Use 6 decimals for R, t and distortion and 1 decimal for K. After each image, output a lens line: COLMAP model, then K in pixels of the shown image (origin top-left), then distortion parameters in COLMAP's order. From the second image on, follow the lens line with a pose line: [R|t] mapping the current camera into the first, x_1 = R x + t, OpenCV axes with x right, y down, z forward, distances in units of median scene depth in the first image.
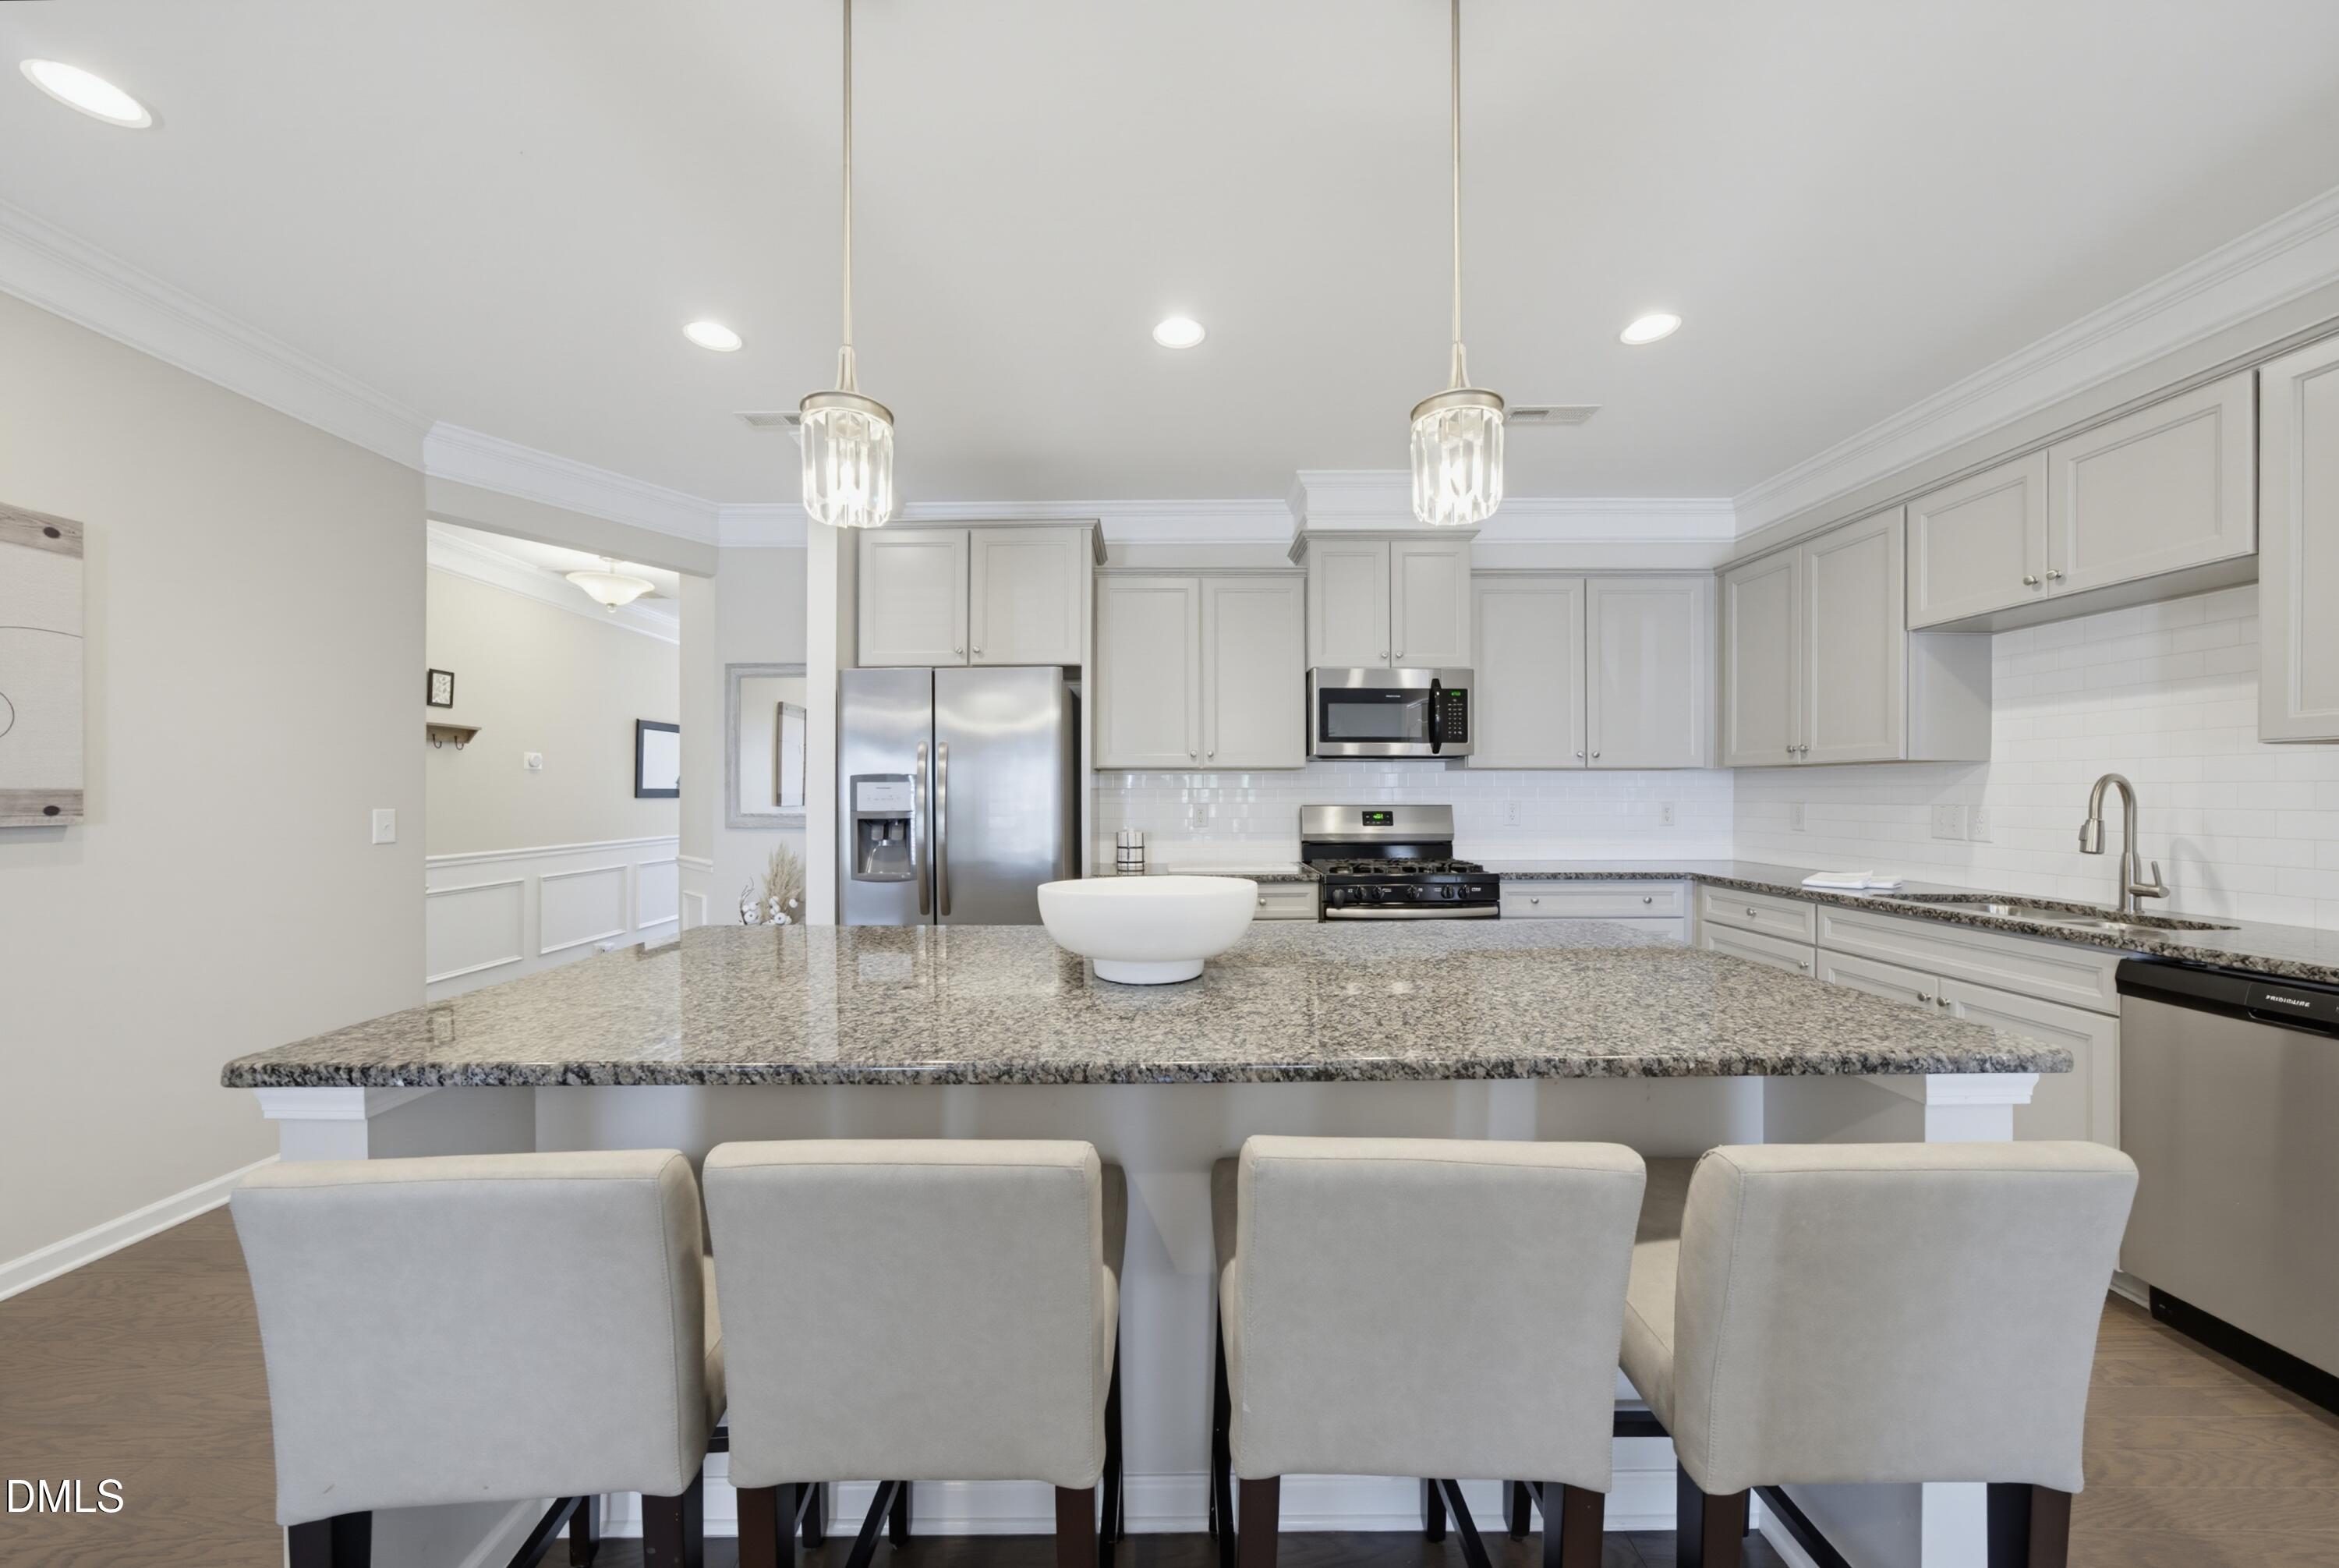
lens RADIAL K [[800.5, 0, 1175.0], [0, 800.5, 788.9], [0, 0, 1]] dist [0.002214, 0.000051]
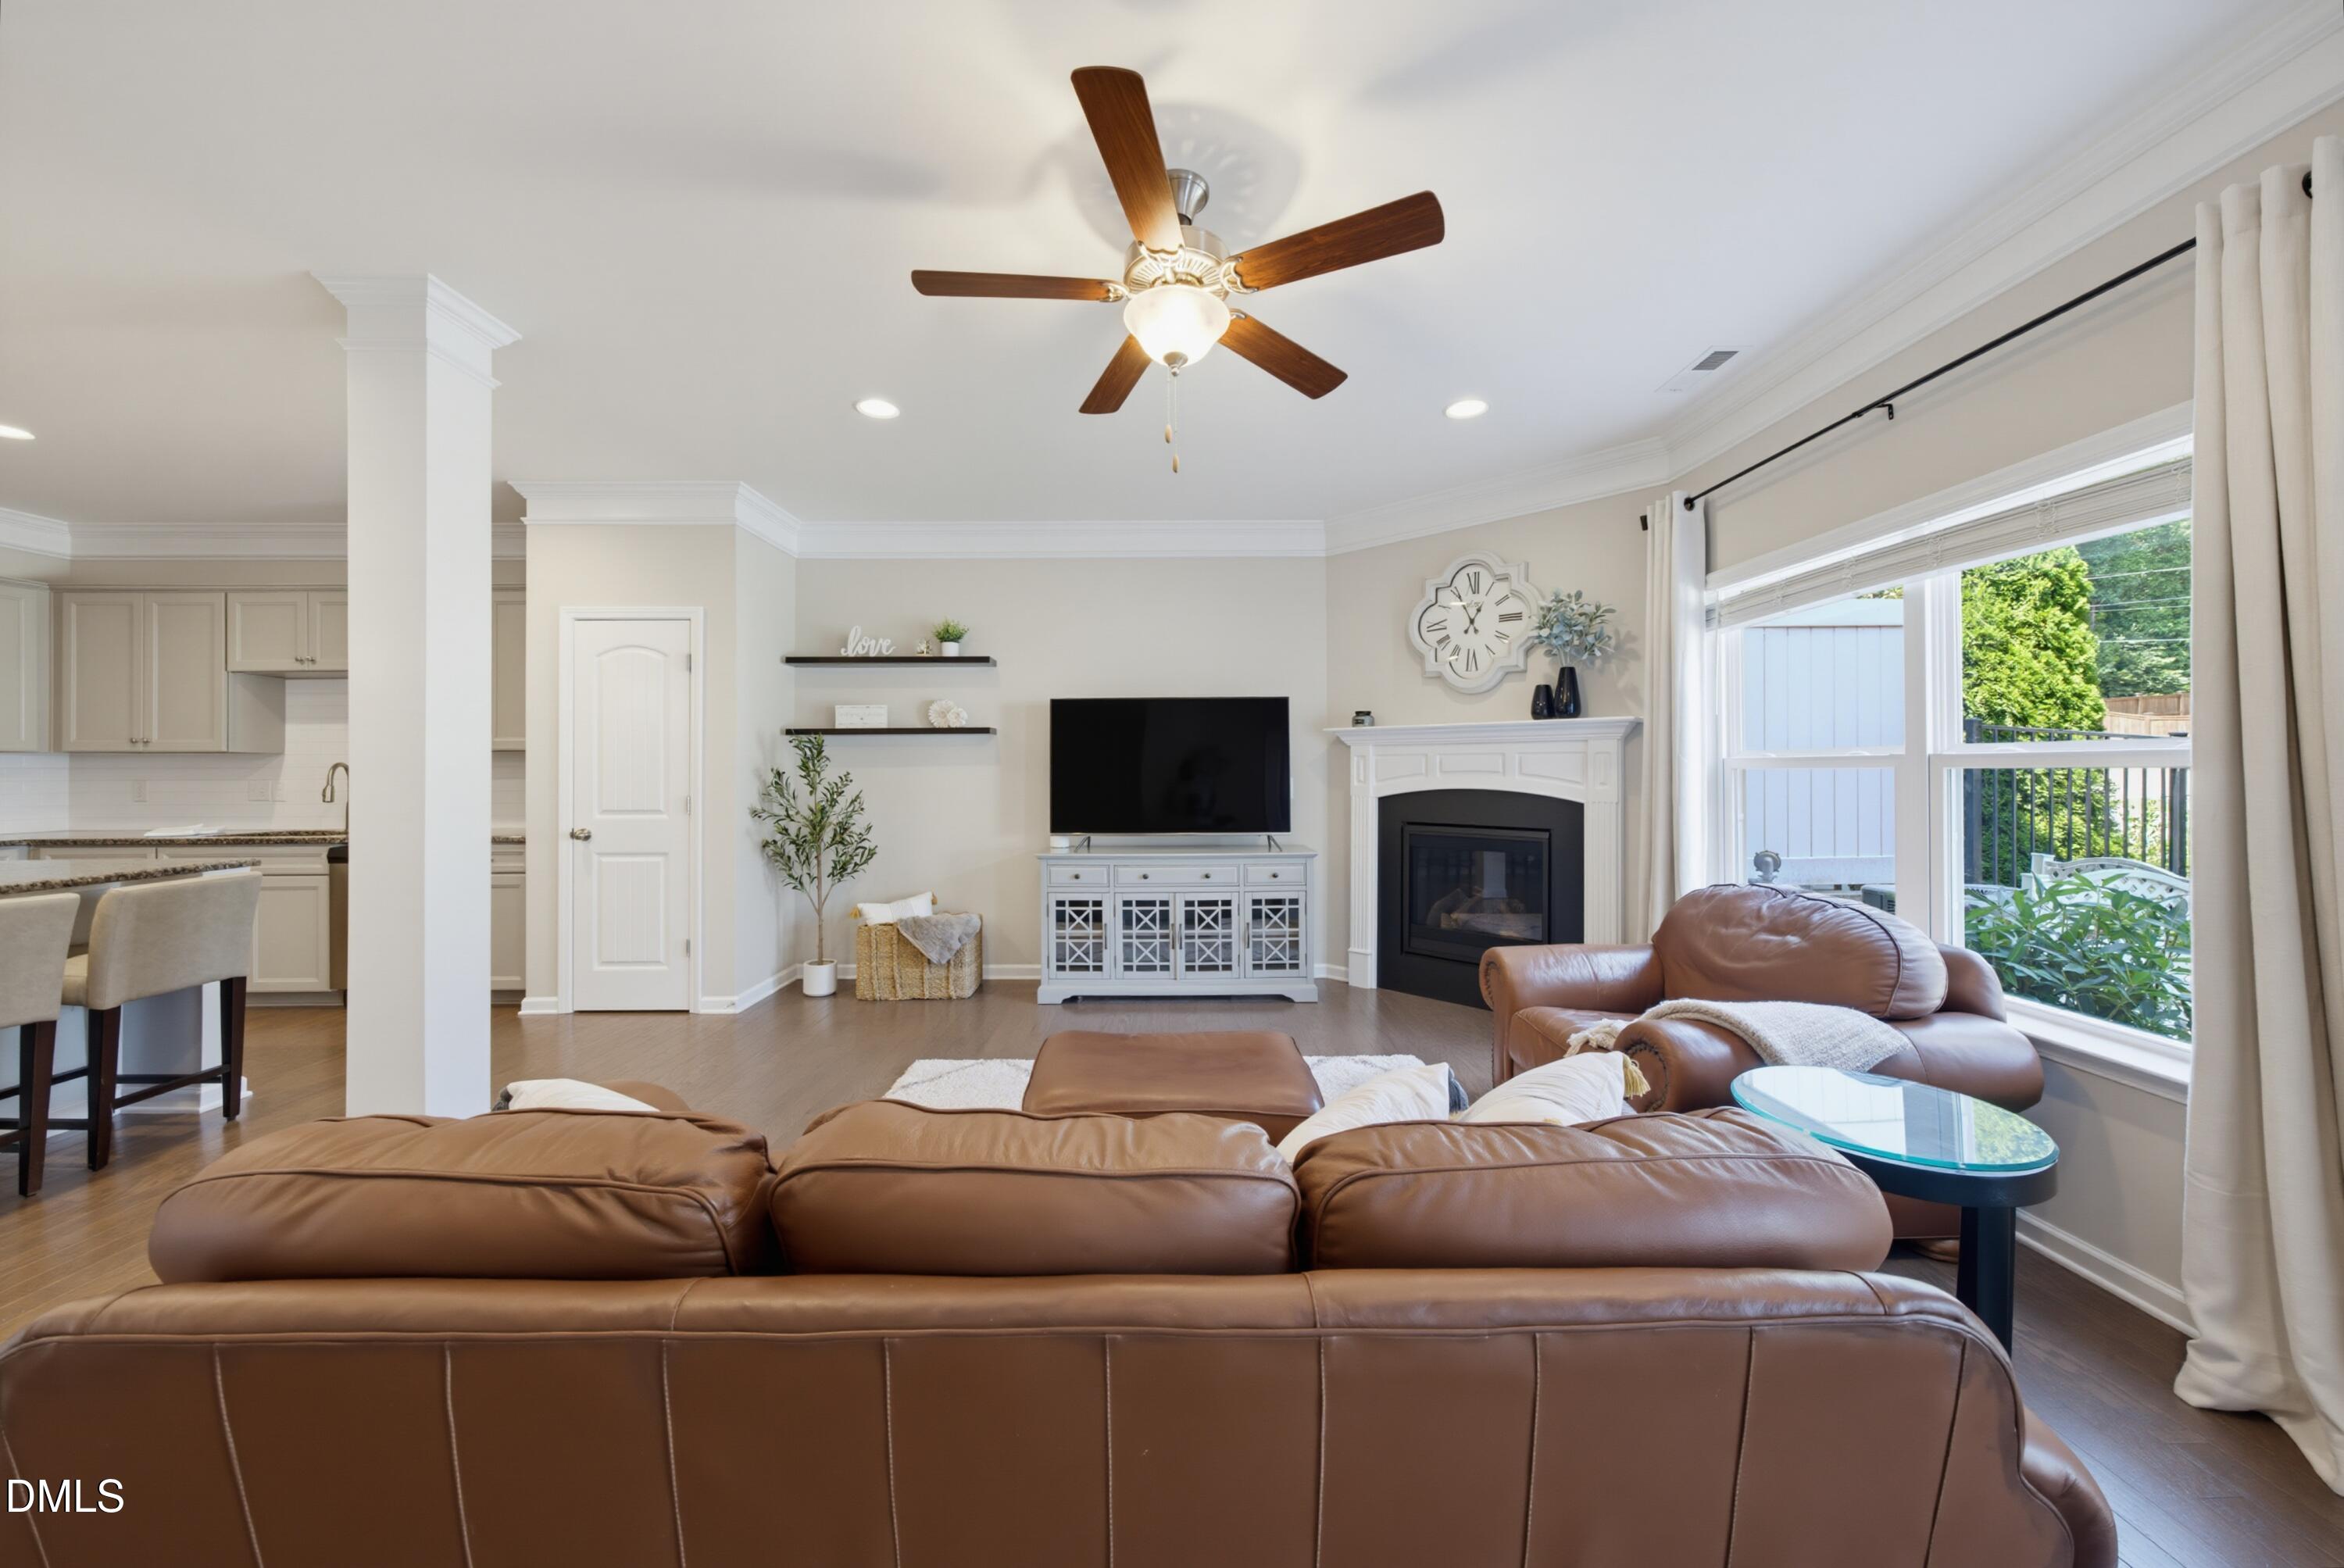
lens RADIAL K [[804.0, 0, 1185.0], [0, 804.0, 761.8], [0, 0, 1]] dist [-0.001020, 0.000286]
pose [[-0.007305, 0.001405, 0.999972, -0.579328], [0.001261, 0.999998, -0.001395, -0.009785], [-0.999973, 0.001250, -0.007307, -0.738134]]
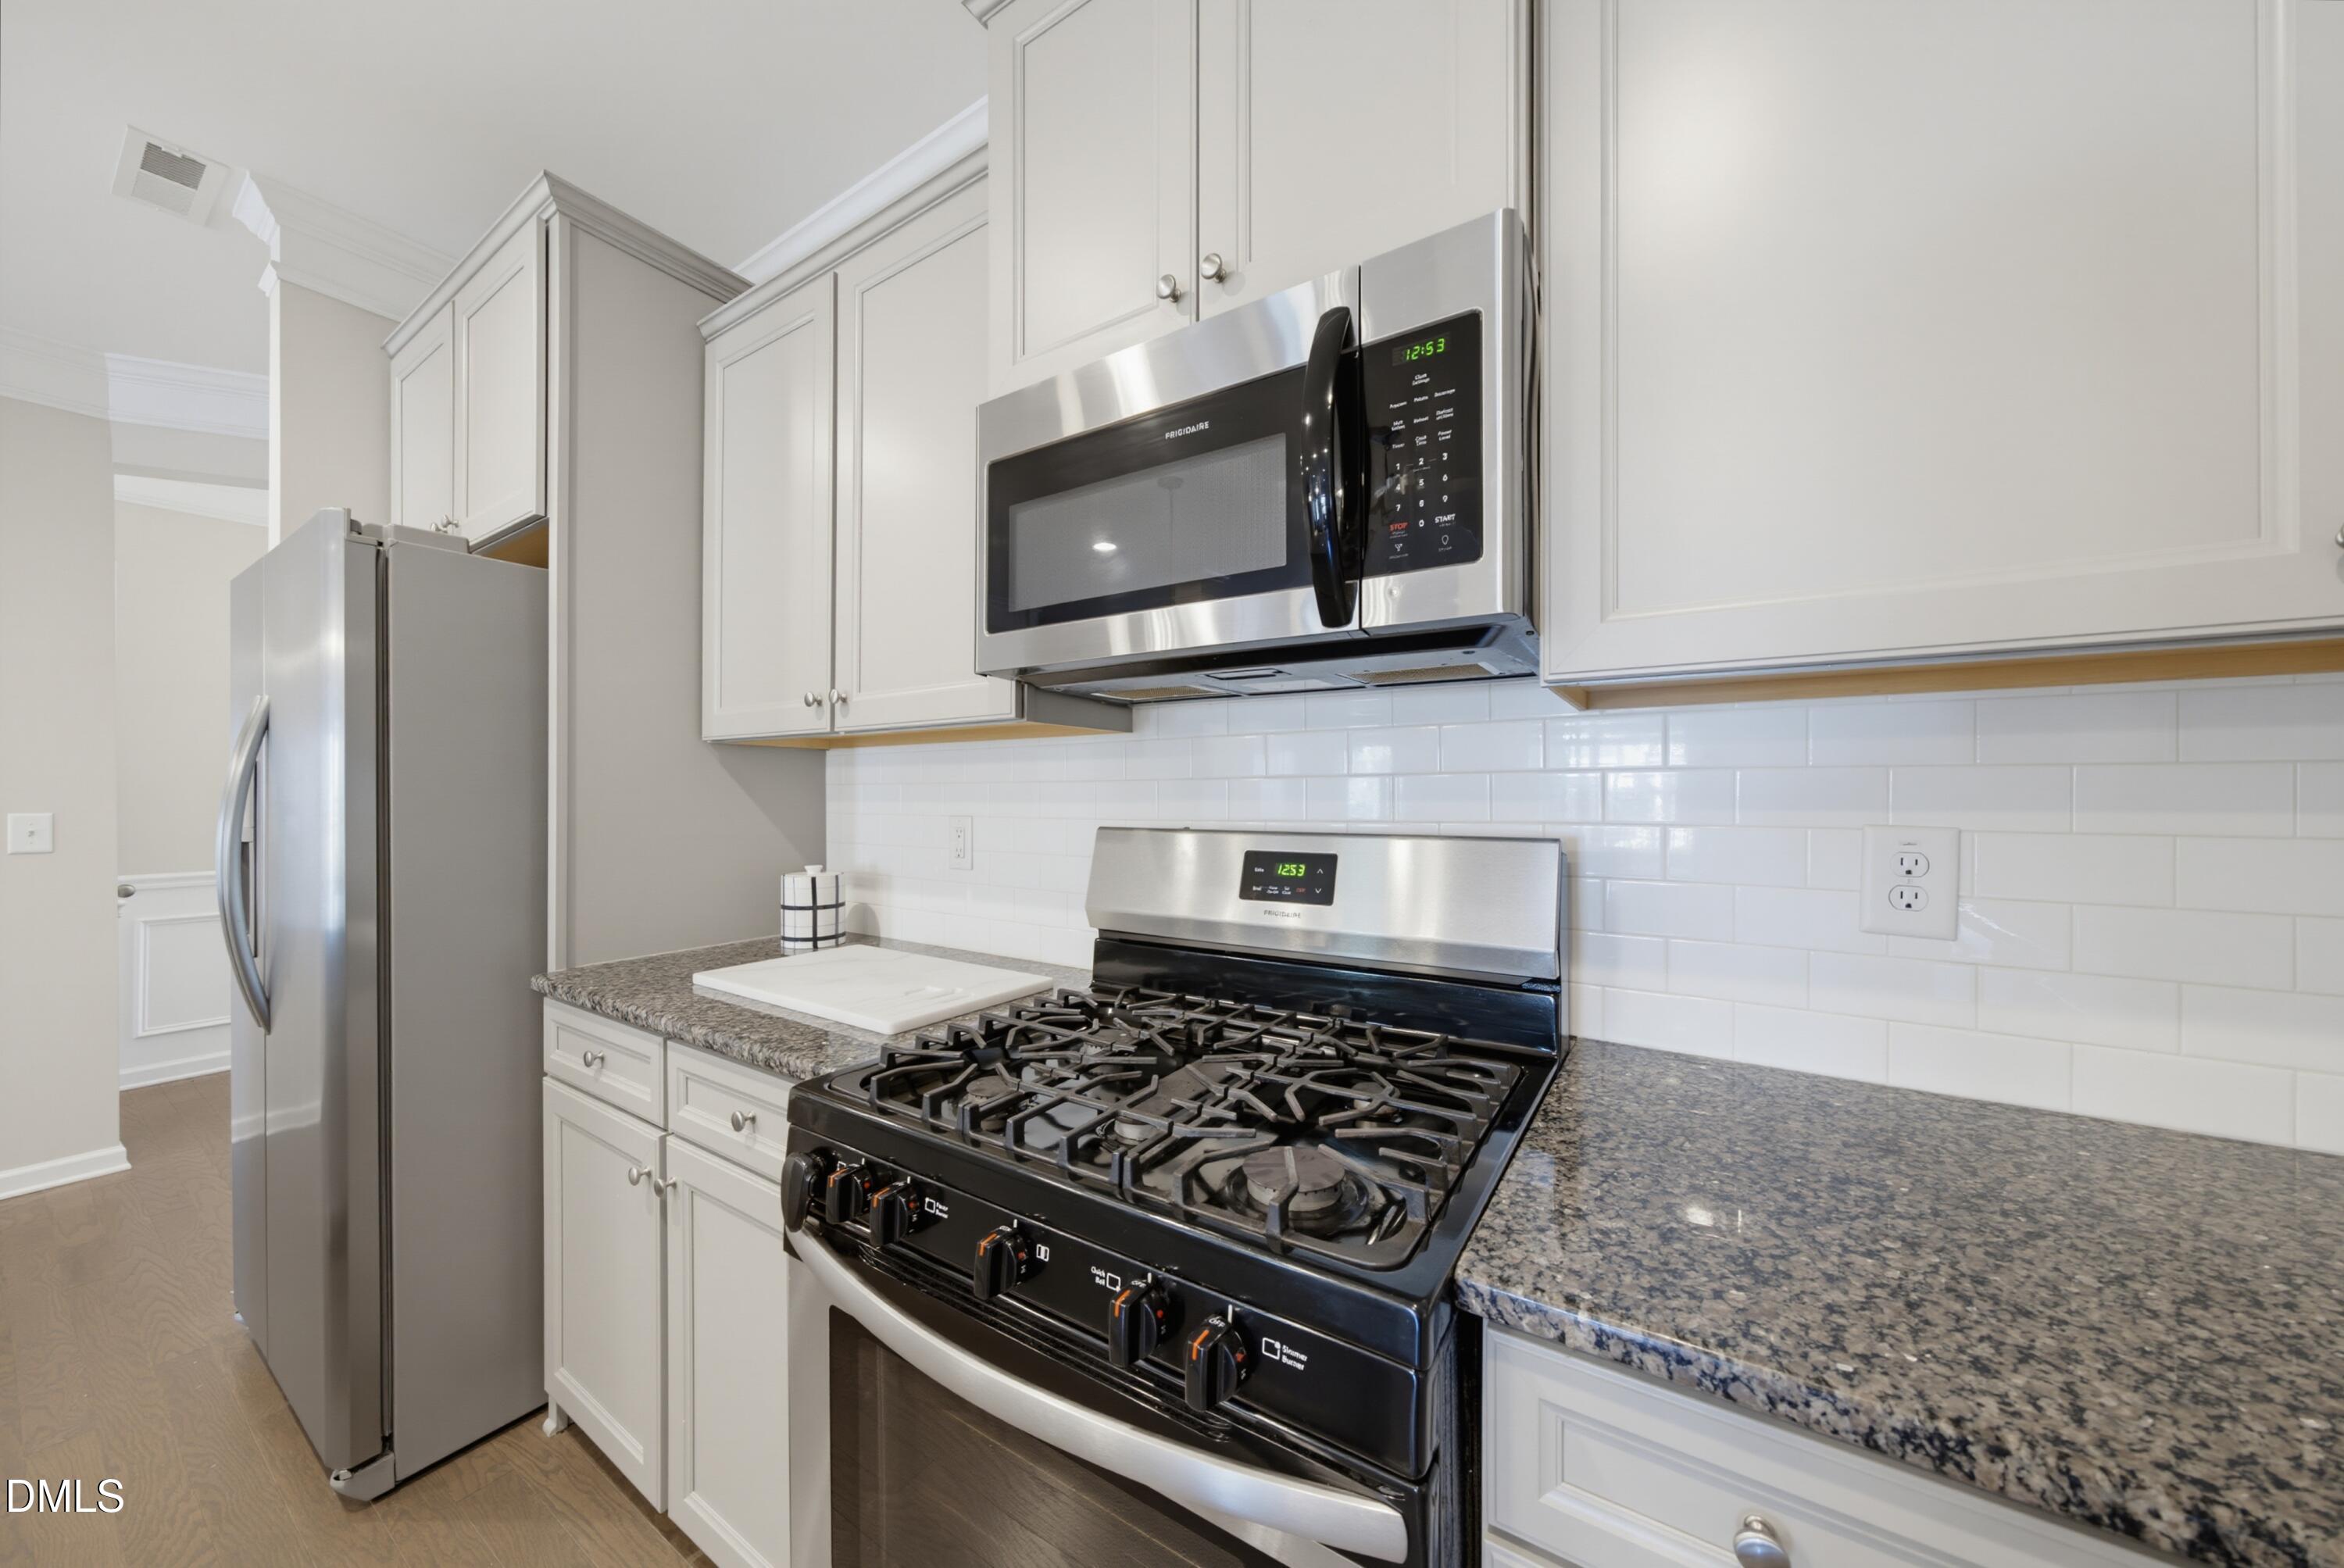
lens RADIAL K [[802.2, 0, 1177.6], [0, 802.2, 788.9], [0, 0, 1]] dist [0.002214, 0.000051]
pose [[0.836600, -0.003651, -0.547802, 0.416679], [0.002556, 0.999993, -0.002761, 0.004216], [0.547808, 0.000910, 0.836603, 0.776678]]
